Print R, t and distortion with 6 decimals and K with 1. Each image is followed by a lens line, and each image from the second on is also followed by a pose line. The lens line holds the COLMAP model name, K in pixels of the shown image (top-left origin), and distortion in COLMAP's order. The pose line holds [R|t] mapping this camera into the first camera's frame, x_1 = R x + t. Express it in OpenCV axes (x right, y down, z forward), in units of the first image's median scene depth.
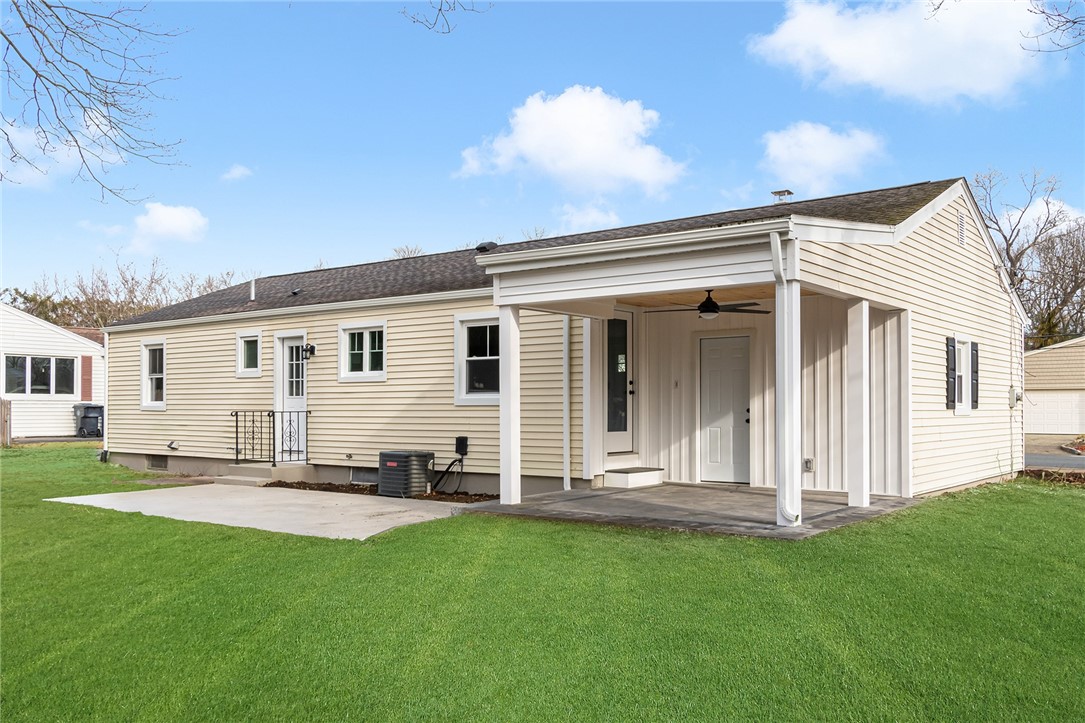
lens RADIAL K [[947.2, 0, 526.8], [0, 947.2, 402.6], [0, 0, 1]] dist [-0.035523, 0.049401]
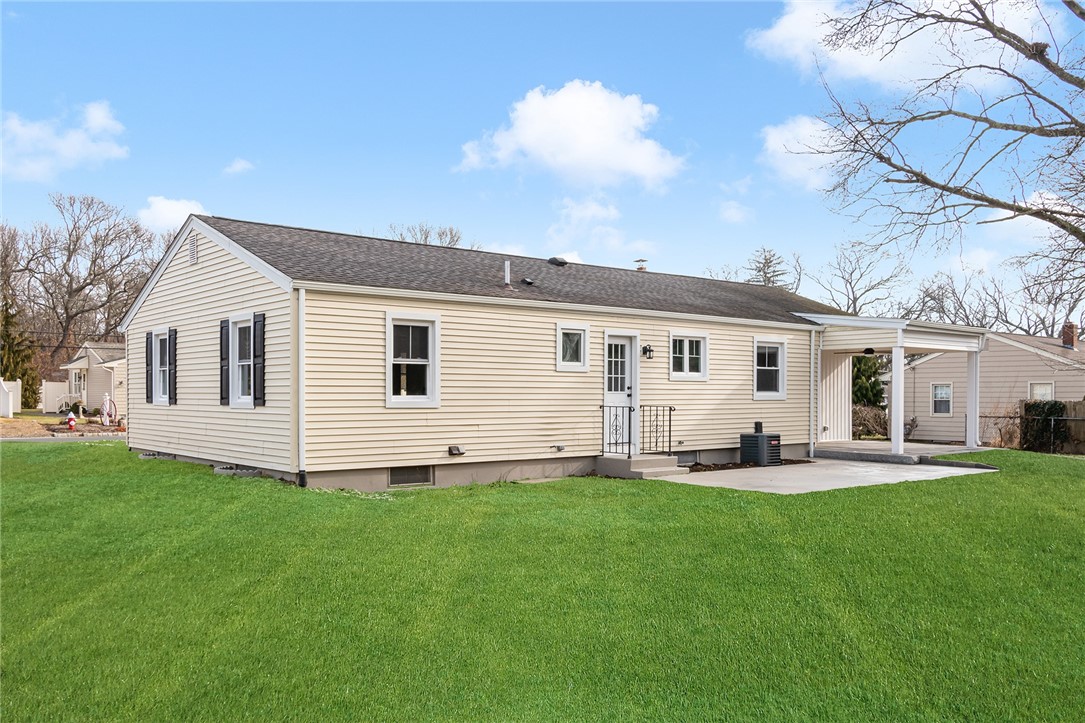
lens RADIAL K [[947.2, 0, 539.7], [0, 947.2, 367.4], [0, 0, 1]] dist [-0.035523, 0.049401]
pose [[0.208131, 0.026201, 0.977750, -1.363242], [-0.009122, 0.999650, -0.024846, -0.006999], [-0.978058, -0.003748, 0.208298, 0.903692]]
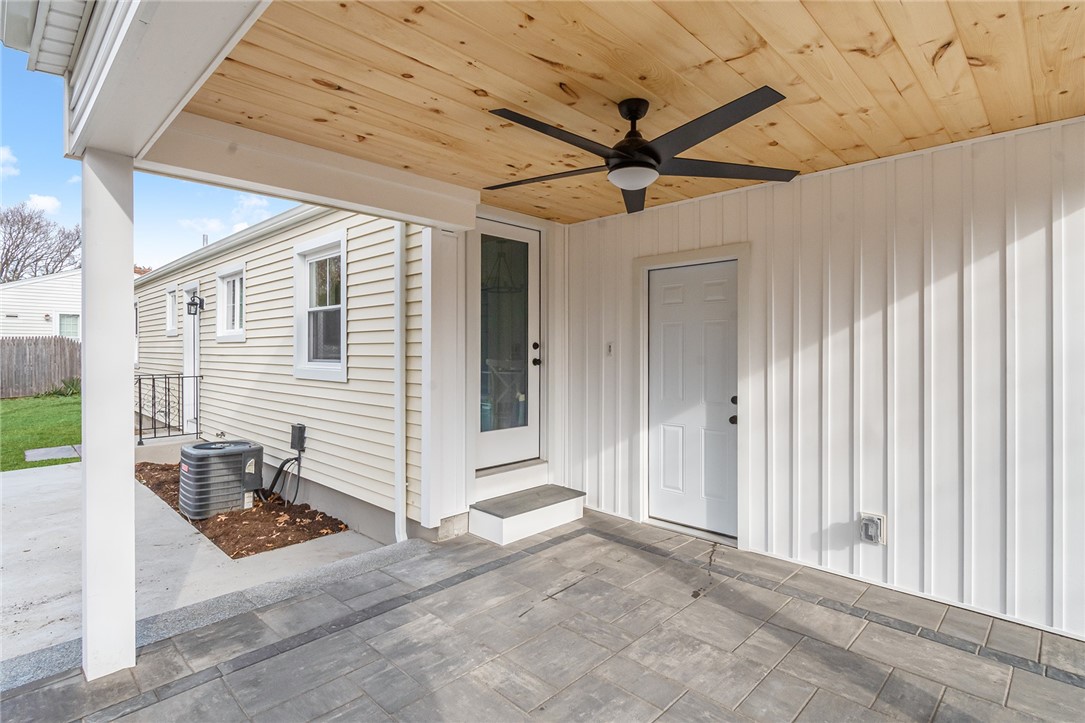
lens RADIAL K [[551.4, 0, 544.1], [0, 551.4, 353.7], [0, 0, 1]] dist [-0.001816, -0.000306]
pose [[0.995576, -0.000110, -0.093962, 0.126064], [0.001333, 0.999915, 0.012945, -0.017400], [0.093953, -0.013013, 0.995492, 0.548685]]
